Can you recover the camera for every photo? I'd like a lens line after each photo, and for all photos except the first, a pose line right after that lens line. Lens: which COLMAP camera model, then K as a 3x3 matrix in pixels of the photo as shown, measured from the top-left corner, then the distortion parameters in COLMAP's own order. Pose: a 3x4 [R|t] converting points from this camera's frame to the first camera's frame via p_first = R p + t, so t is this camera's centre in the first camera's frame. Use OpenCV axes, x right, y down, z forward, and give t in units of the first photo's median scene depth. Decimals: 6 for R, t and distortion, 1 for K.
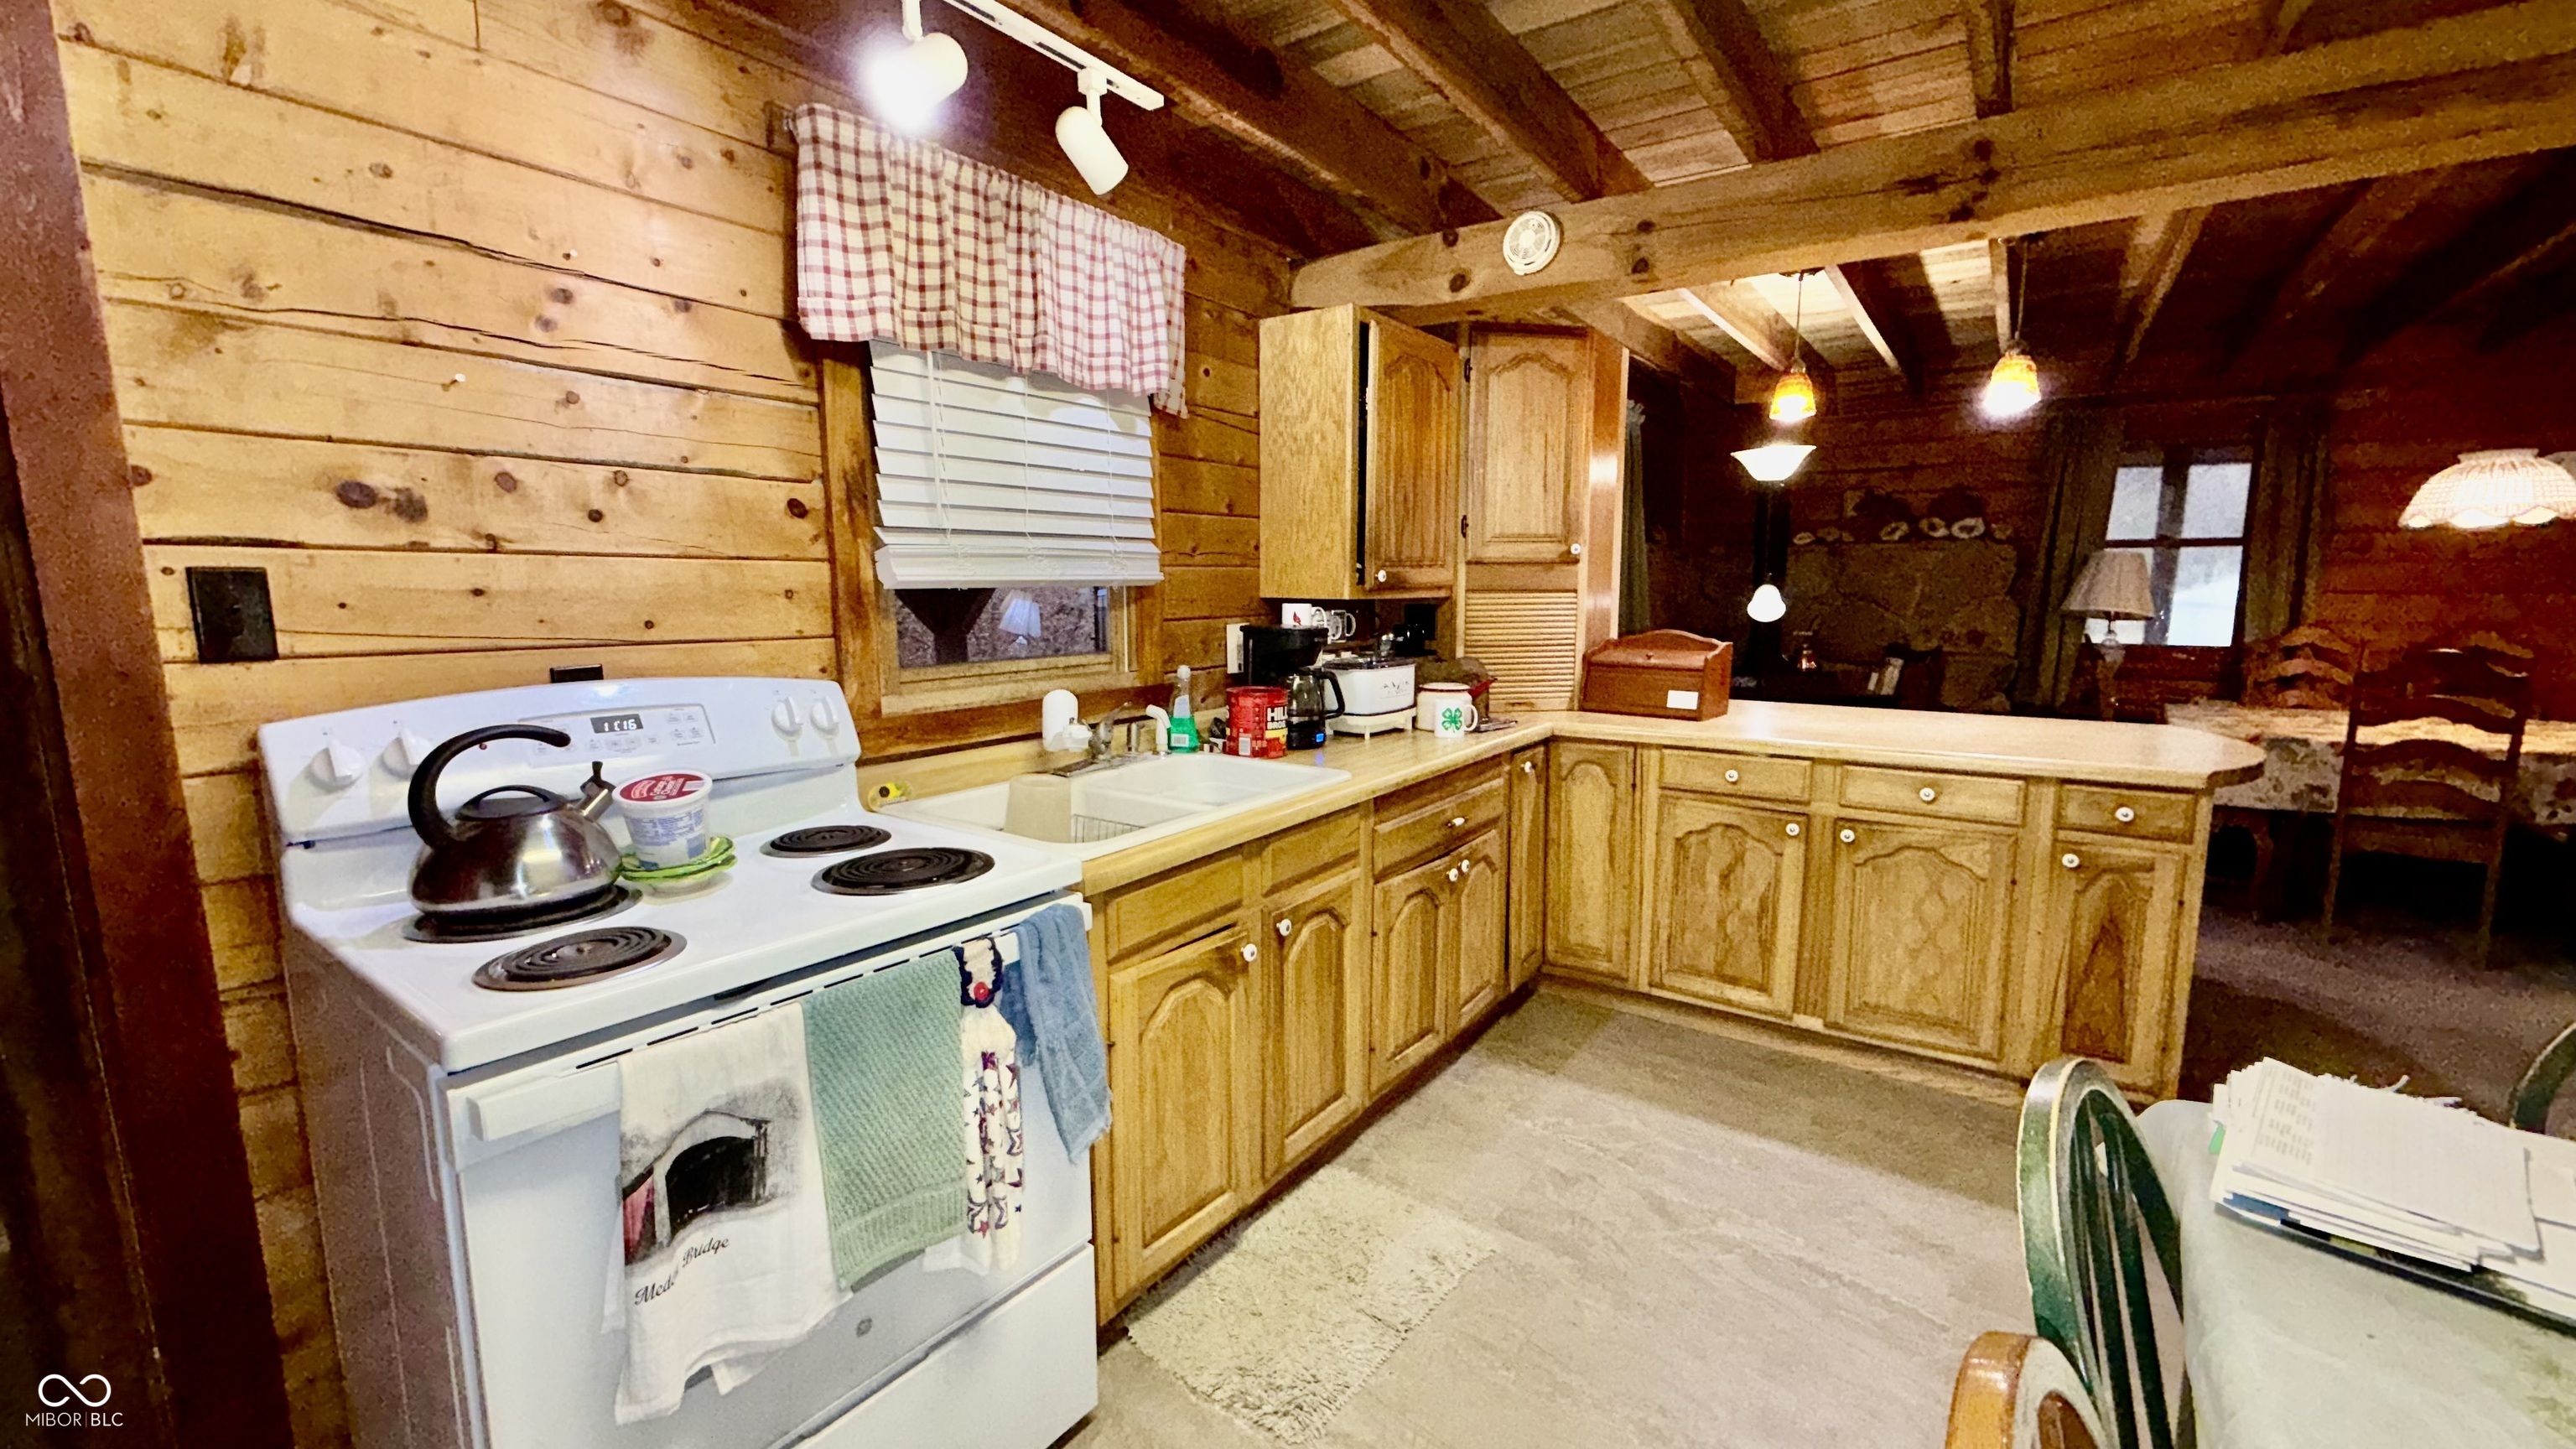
lens RADIAL K [[1024.6, 0, 1288.0], [0, 1024.6, 720.7], [0, 0, 1]] dist [0.001059, 0.000639]
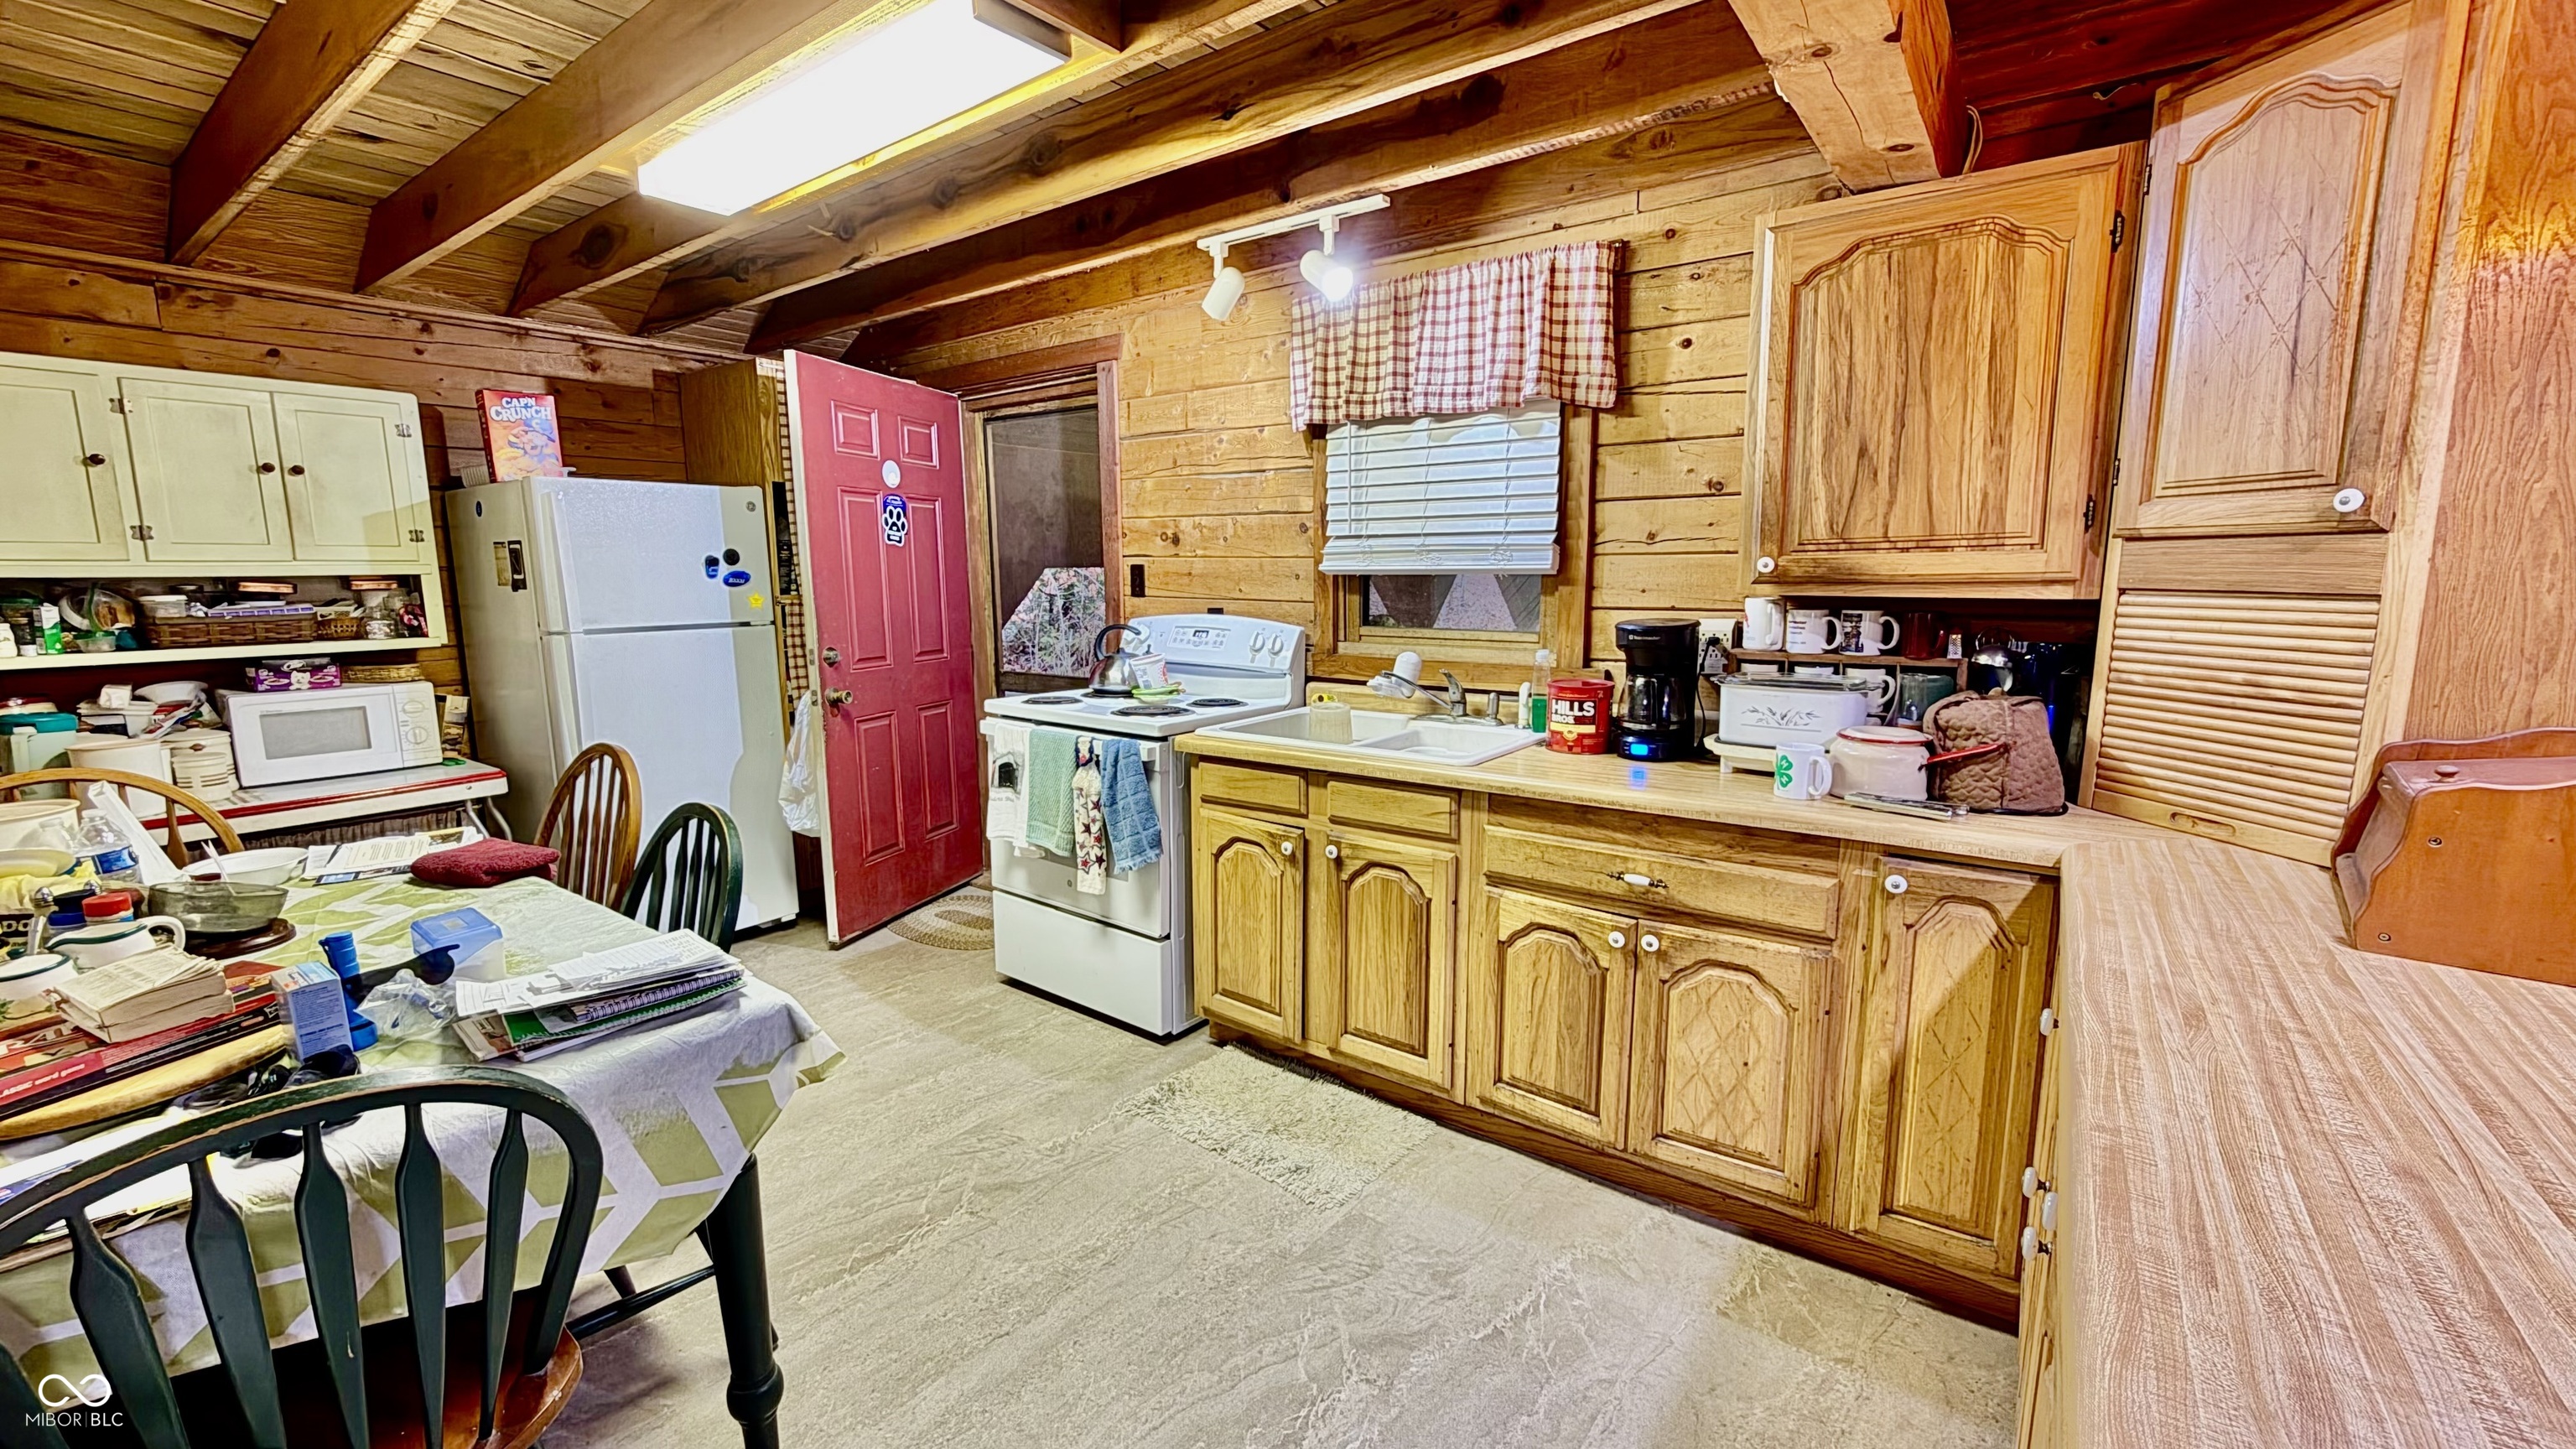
lens RADIAL K [[1024.6, 0, 1281.3], [0, 1024.6, 726.0], [0, 0, 1]] dist [0.001059, 0.000639]
pose [[-0.023533, 0.158275, -0.987115, 0.786453], [-0.131054, 0.978379, 0.159999, -0.090328], [0.991096, 0.133131, -0.002282, 0.606256]]
